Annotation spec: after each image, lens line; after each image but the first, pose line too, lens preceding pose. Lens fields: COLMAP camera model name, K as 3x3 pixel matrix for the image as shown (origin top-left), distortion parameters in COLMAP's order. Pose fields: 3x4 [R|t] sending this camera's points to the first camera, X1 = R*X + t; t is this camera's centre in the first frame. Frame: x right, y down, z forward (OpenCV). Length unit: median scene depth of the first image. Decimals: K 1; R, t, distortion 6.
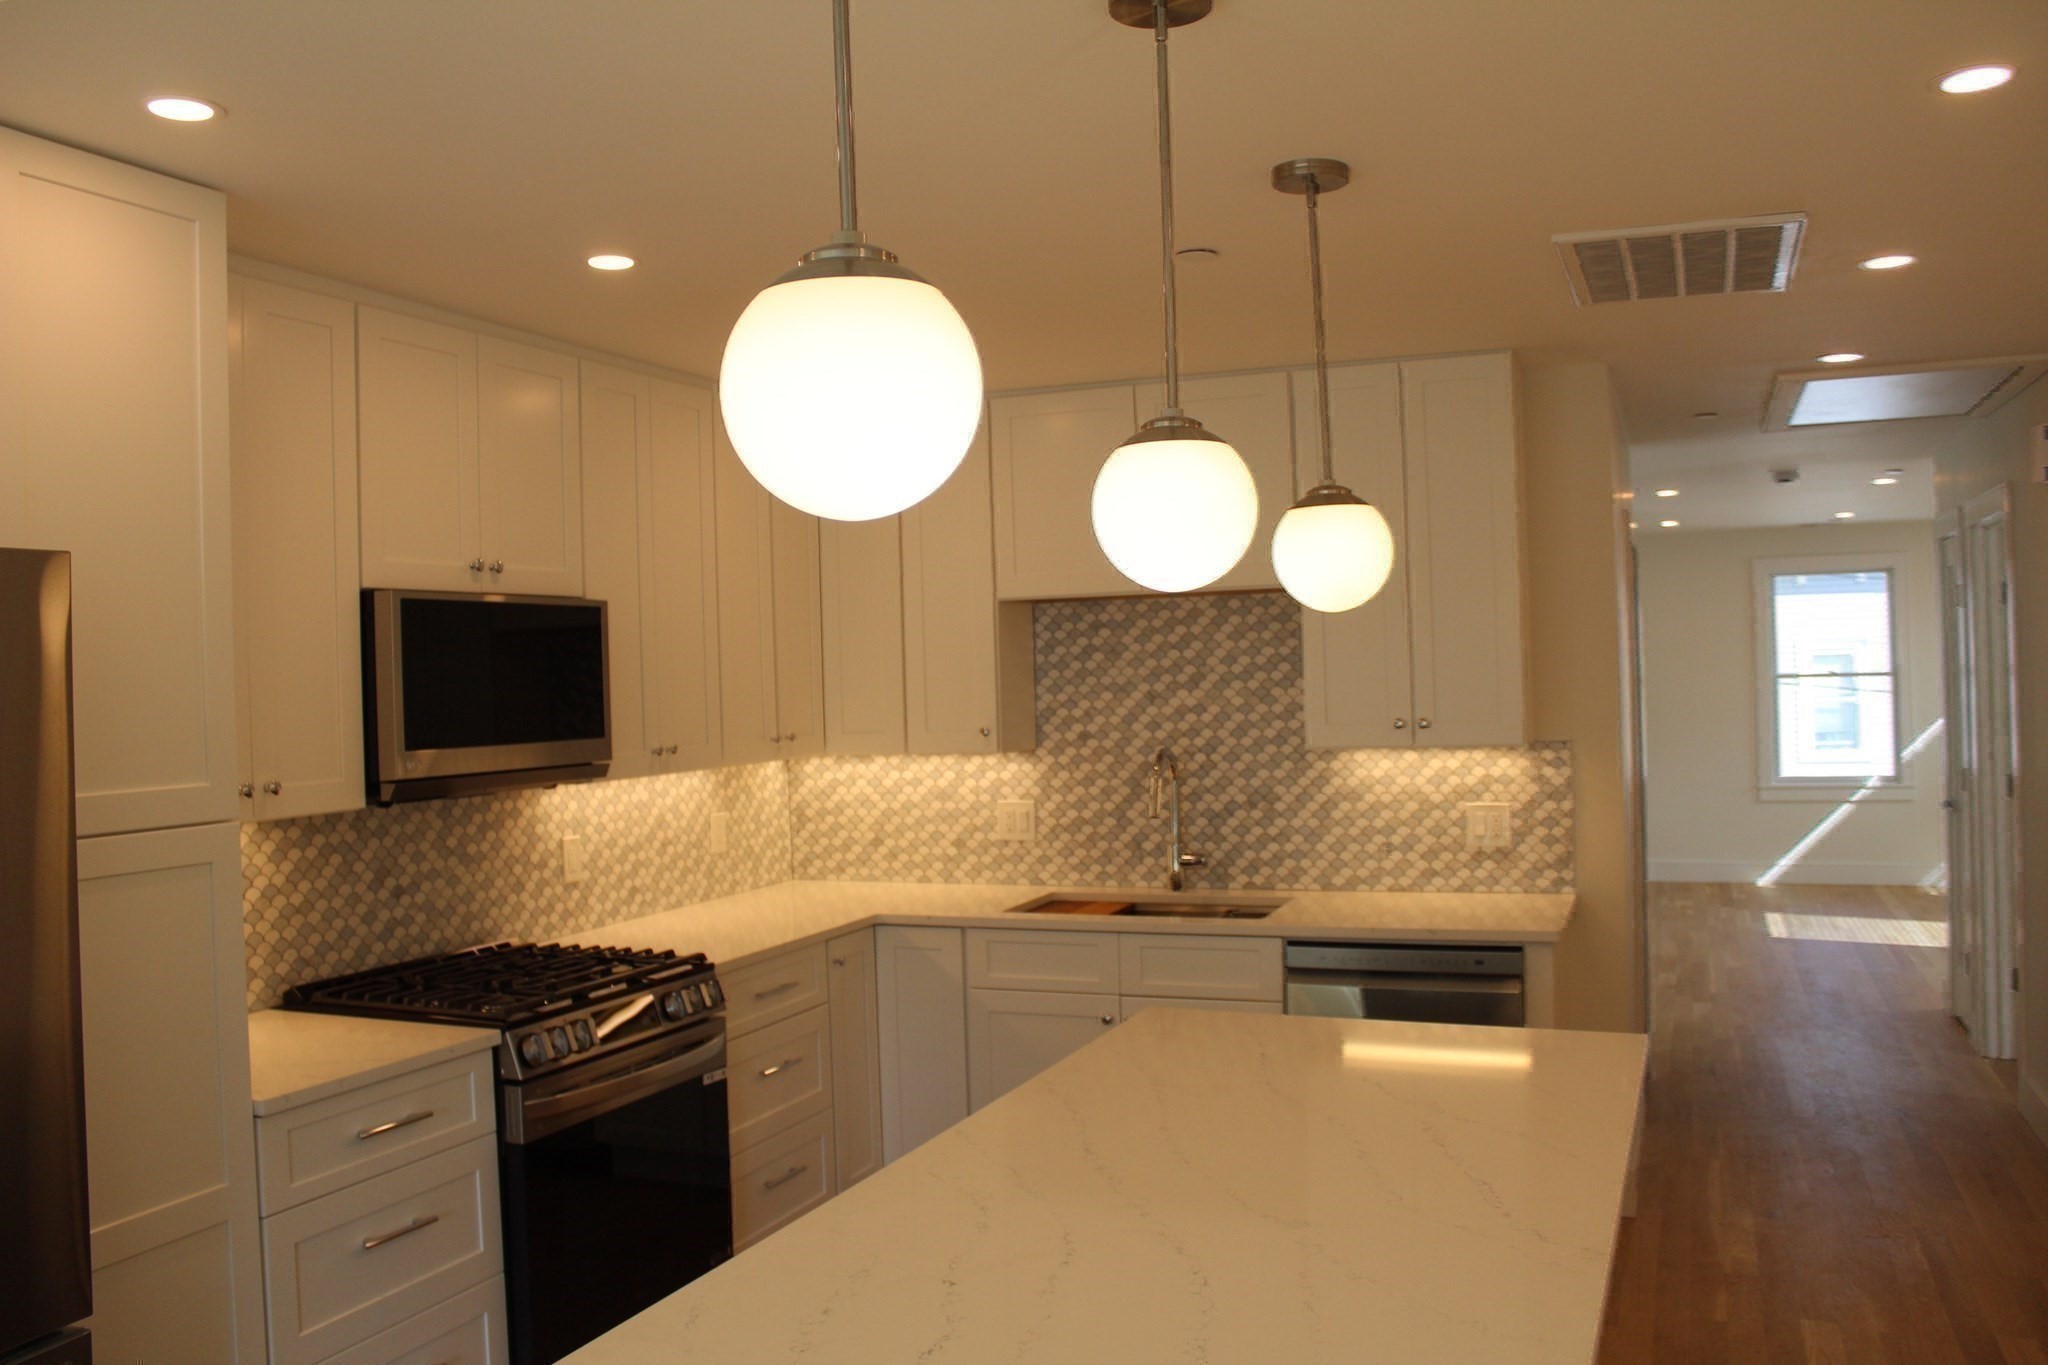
lens RADIAL K [[1702.2, 0, 995.9], [0, 1702.2, 663.8], [0, 0, 1]] dist [-0.155389, 0.130568]
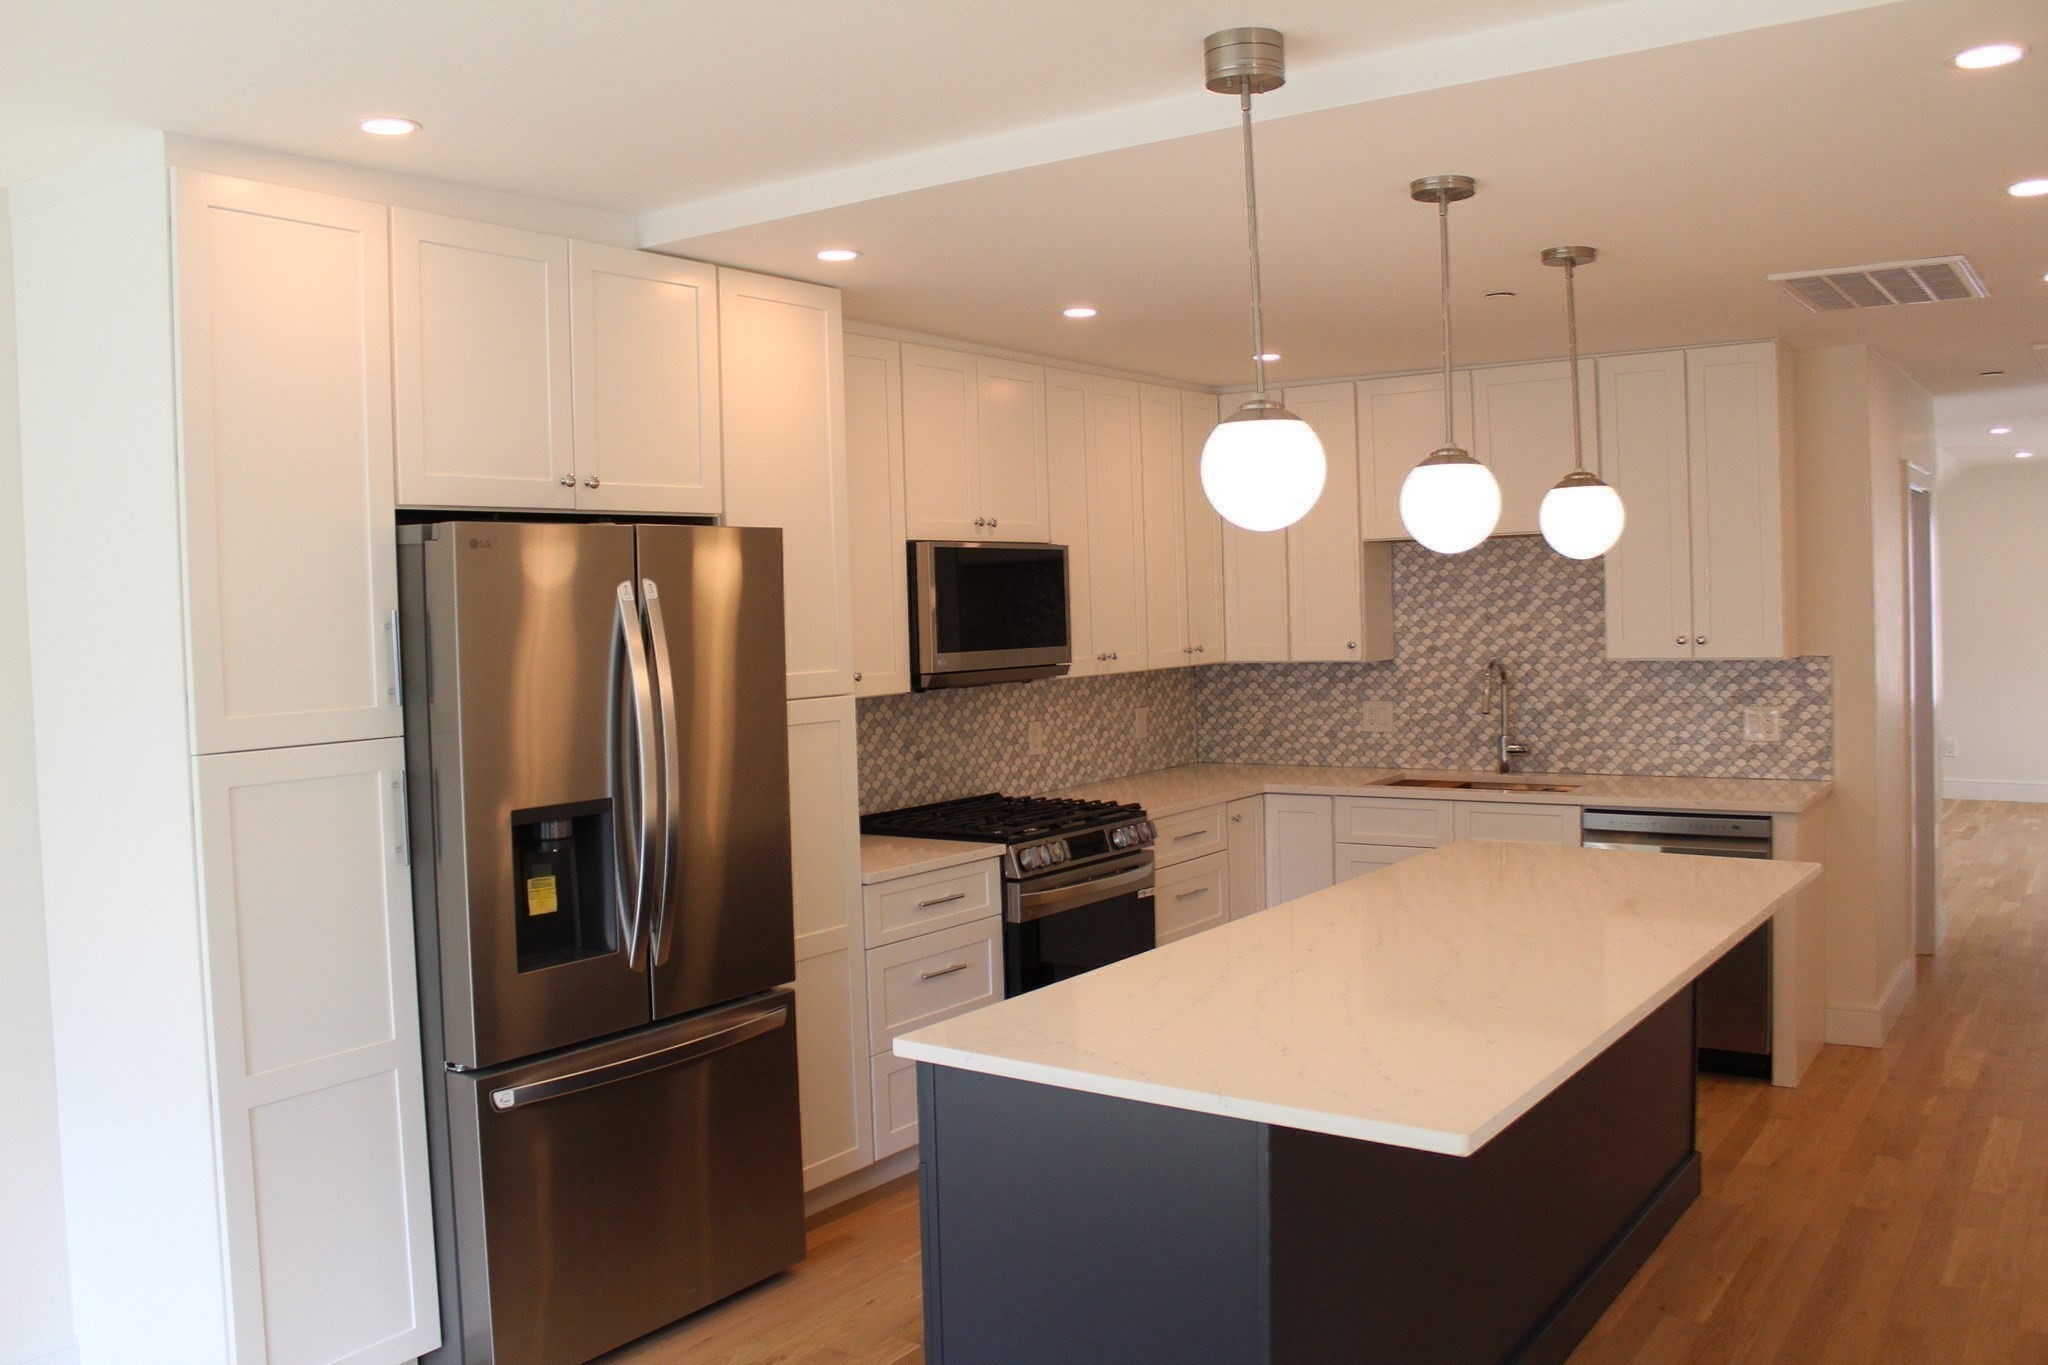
lens RADIAL K [[1702.2, 0, 996.4], [0, 1702.2, 650.4], [0, 0, 1]] dist [-0.155389, 0.130568]
pose [[0.974936, 0.007597, -0.222358, 0.016430], [0.000846, 0.999283, 0.037848, -0.004033], [0.222486, -0.037087, 0.974230, -0.302508]]
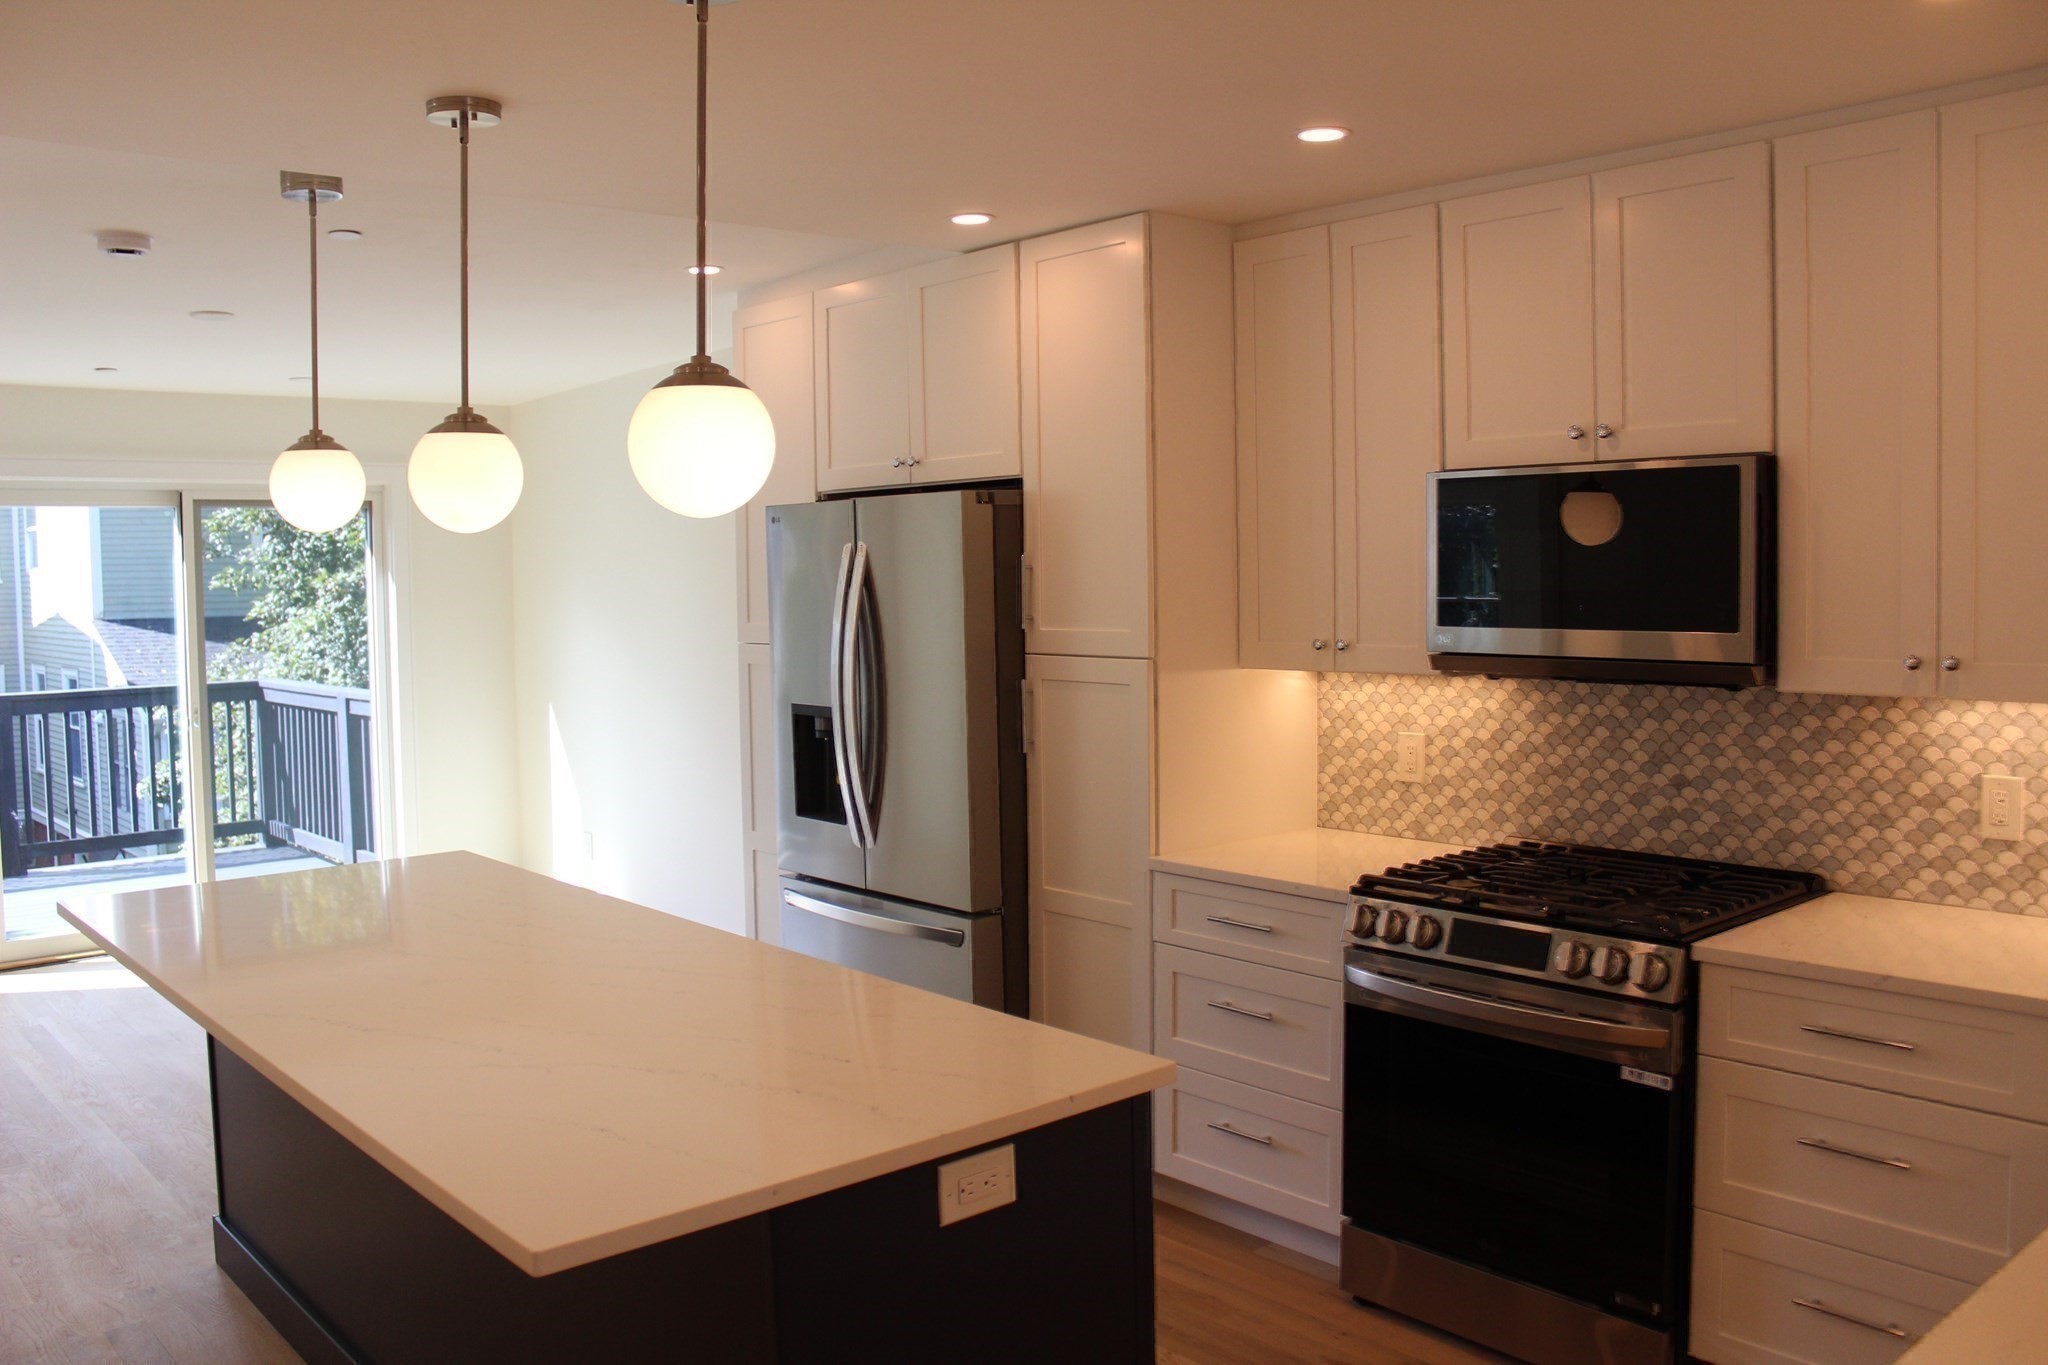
lens RADIAL K [[1702.2, 0, 995.7], [0, 1702.2, 658.0], [0, 0, 1]] dist [-0.155389, 0.130568]
pose [[-0.441247, 0.087736, -0.893086, 0.519713], [0.035401, 0.996136, 0.080369, -0.016048], [0.896687, 0.003846, -0.442648, 0.884474]]
